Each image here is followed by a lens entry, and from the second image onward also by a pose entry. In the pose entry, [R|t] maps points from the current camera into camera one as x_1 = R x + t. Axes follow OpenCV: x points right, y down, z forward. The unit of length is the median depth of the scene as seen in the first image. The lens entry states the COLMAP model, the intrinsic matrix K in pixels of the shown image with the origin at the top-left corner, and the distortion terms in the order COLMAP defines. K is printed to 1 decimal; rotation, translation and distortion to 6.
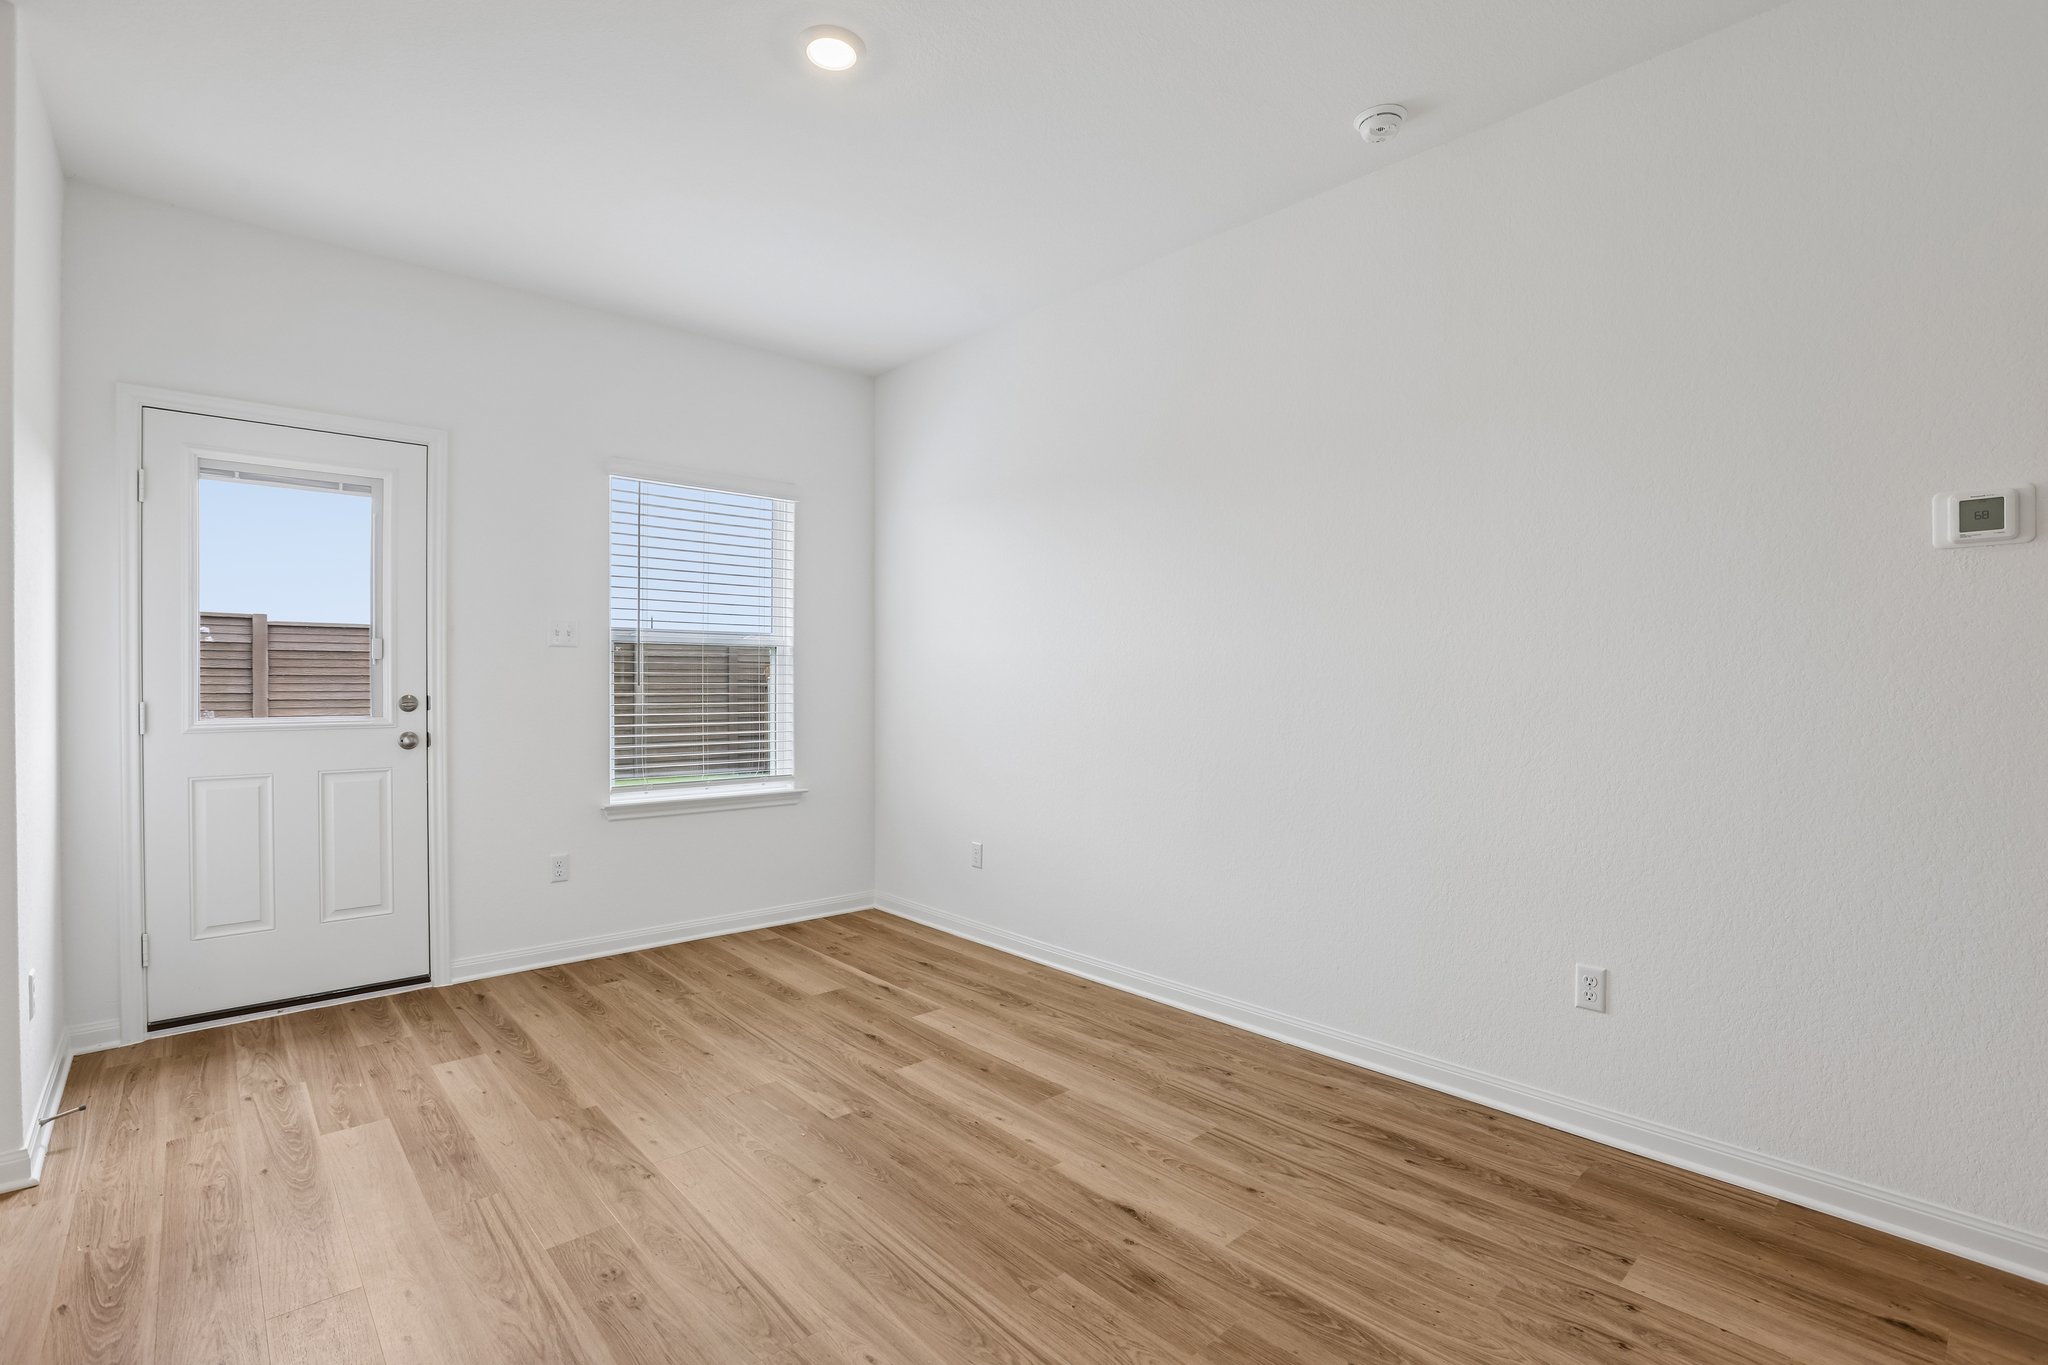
lens RADIAL K [[942.3, 0, 1048.3], [0, 942.3, 691.7], [0, 0, 1]] dist [-0.053984, 0.019823]
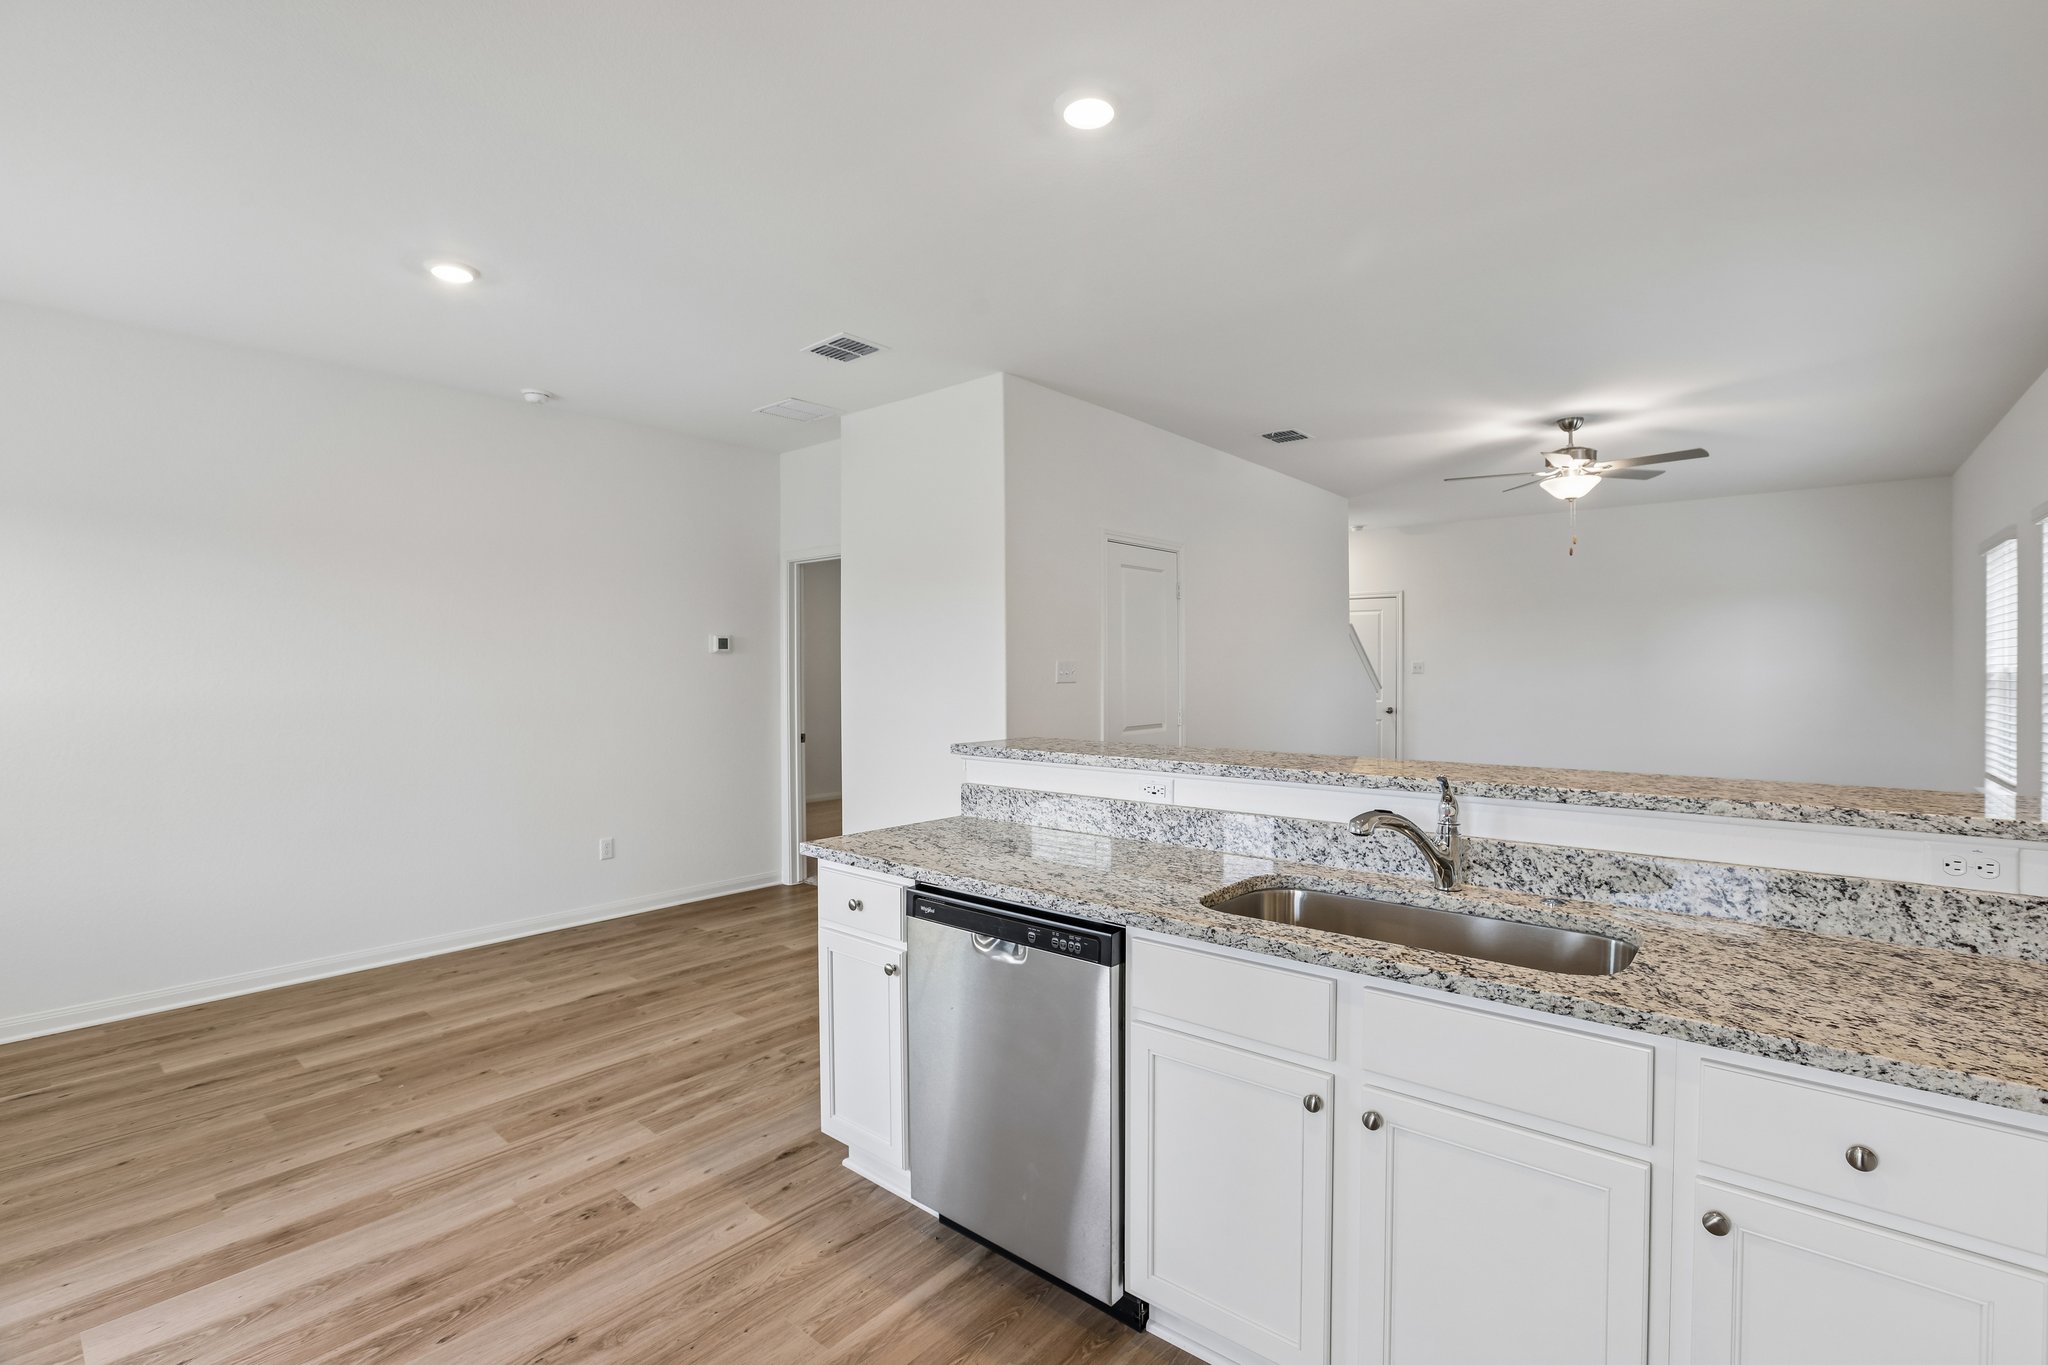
lens RADIAL K [[917.7, 0, 1029.6], [0, 917.7, 686.8], [0, 0, 1]] dist [-0.045495, 0.010480]
pose [[-0.125806, -0.025950, 0.991715, -1.394342], [0.012122, 0.999543, 0.027693, -0.083907], [-0.991981, 0.015506, -0.125434, 0.256680]]
